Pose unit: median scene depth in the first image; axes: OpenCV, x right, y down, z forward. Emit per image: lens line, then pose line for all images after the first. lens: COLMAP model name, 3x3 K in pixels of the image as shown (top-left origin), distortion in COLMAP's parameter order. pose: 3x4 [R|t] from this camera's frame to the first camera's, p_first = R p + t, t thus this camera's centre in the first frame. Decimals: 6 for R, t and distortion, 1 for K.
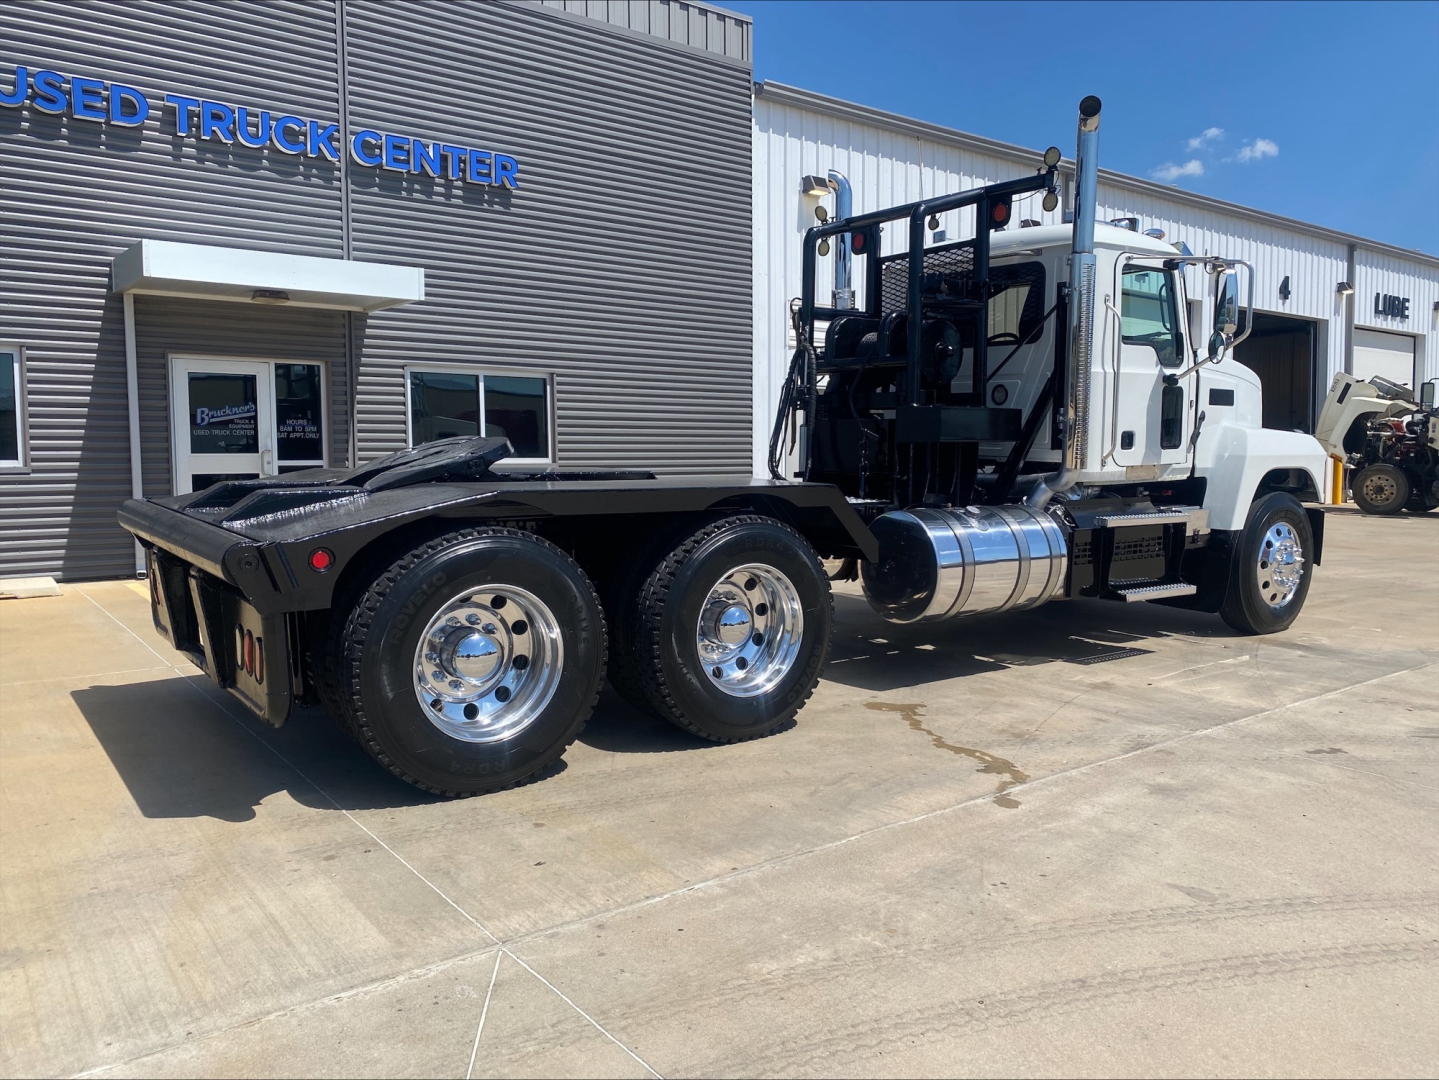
lens RADIAL K [[1101.8, 0, 723.0], [0, 1101.8, 536.0], [0, 0, 1]] dist [0.019873, -0.031181]
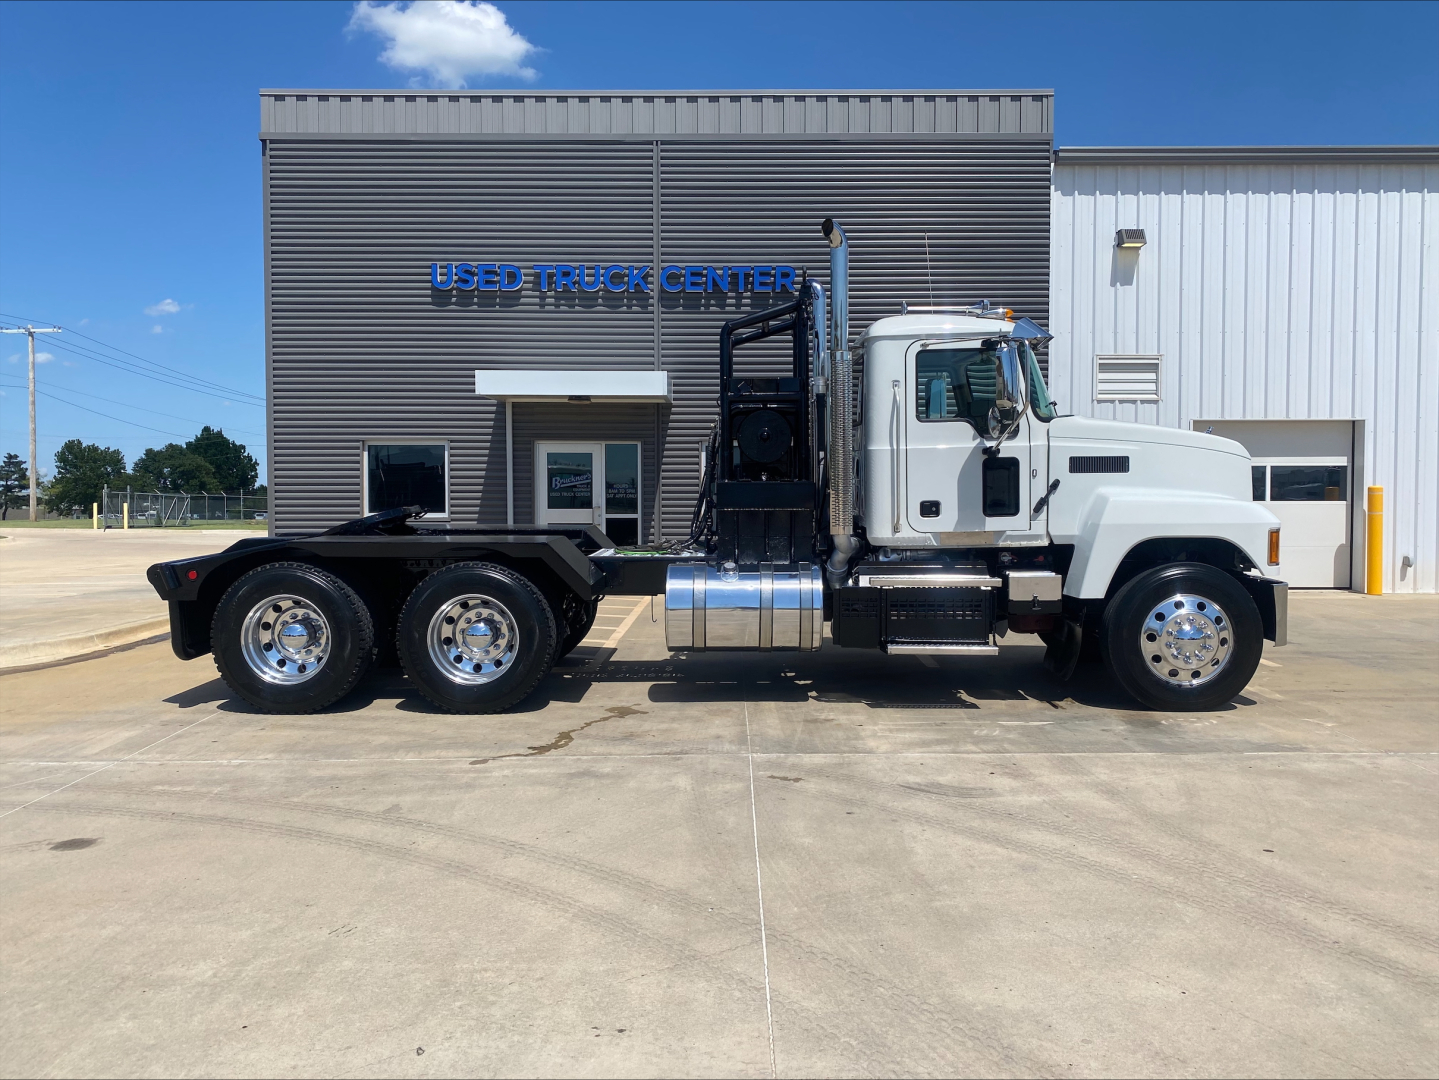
lens RADIAL K [[1091.4, 0, 717.4], [0, 1091.4, 545.0], [0, 0, 1]] dist [0.046321, -0.057140]
pose [[0.791862, 0.026424, -0.610128, 0.753111], [-0.045107, 0.998865, -0.015283, -0.021661], [0.609032, 0.039623, 0.792155, 0.012268]]
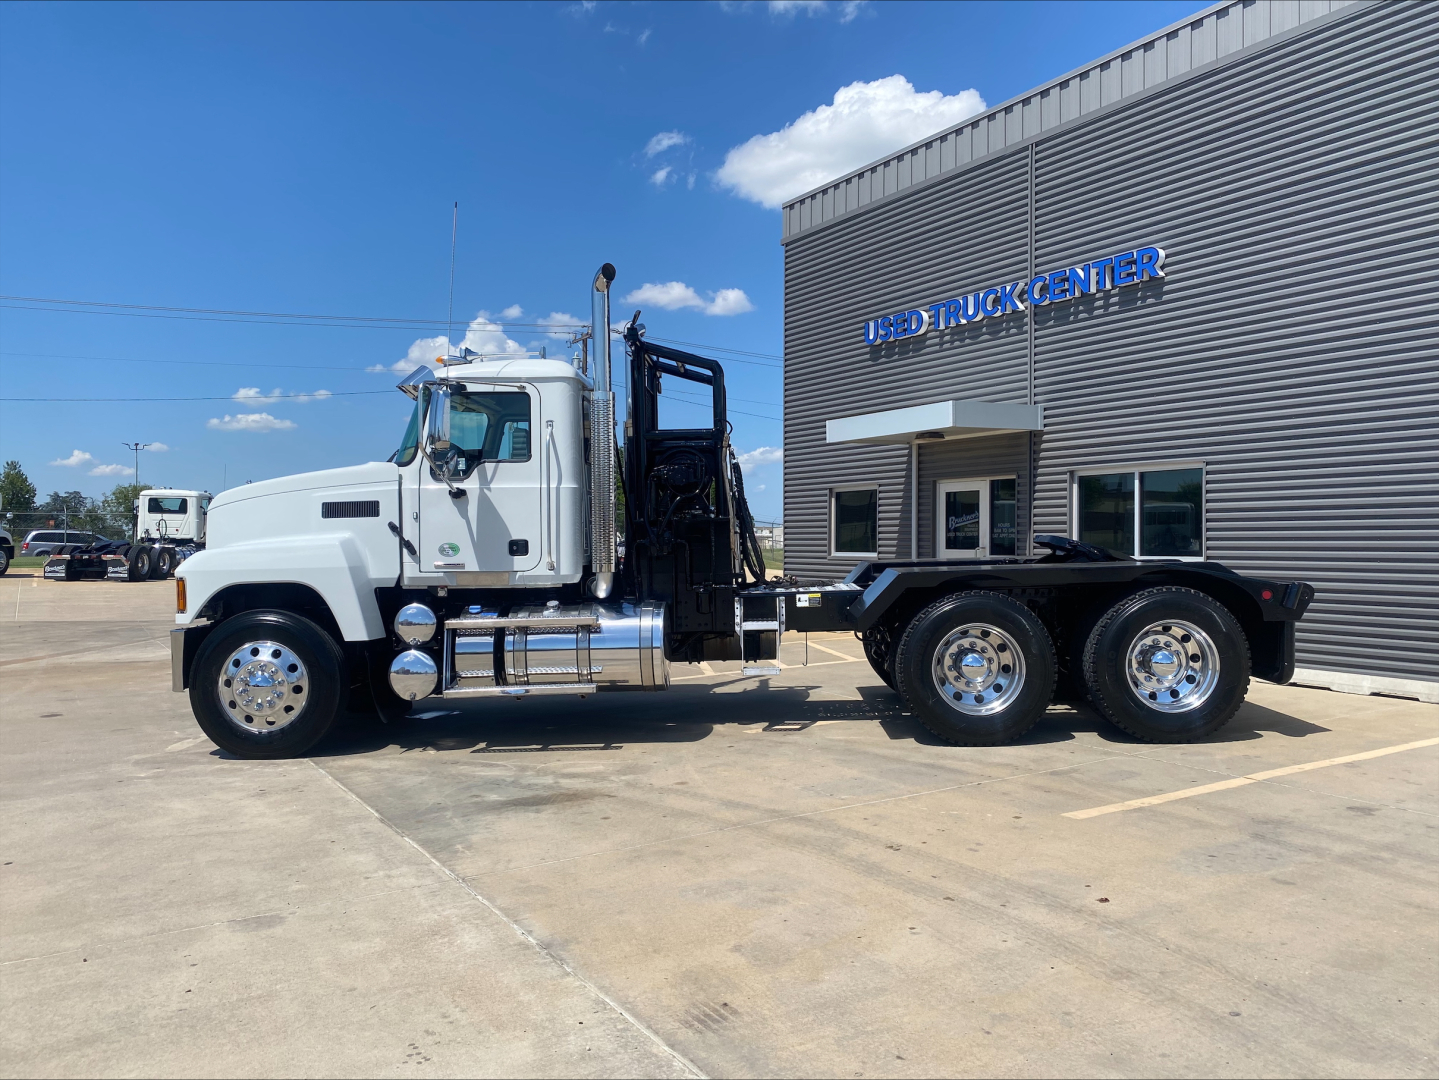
lens RADIAL K [[1080.8, 0, 719.5], [0, 1080.8, 540.0], [0, 0, 1]] dist [0.039353, -0.050805]
pose [[-0.097318, 0.001775, -0.995252, 1.226765], [-0.070723, 0.997458, 0.008694, -0.104441], [0.992737, 0.071233, -0.096945, 1.129986]]
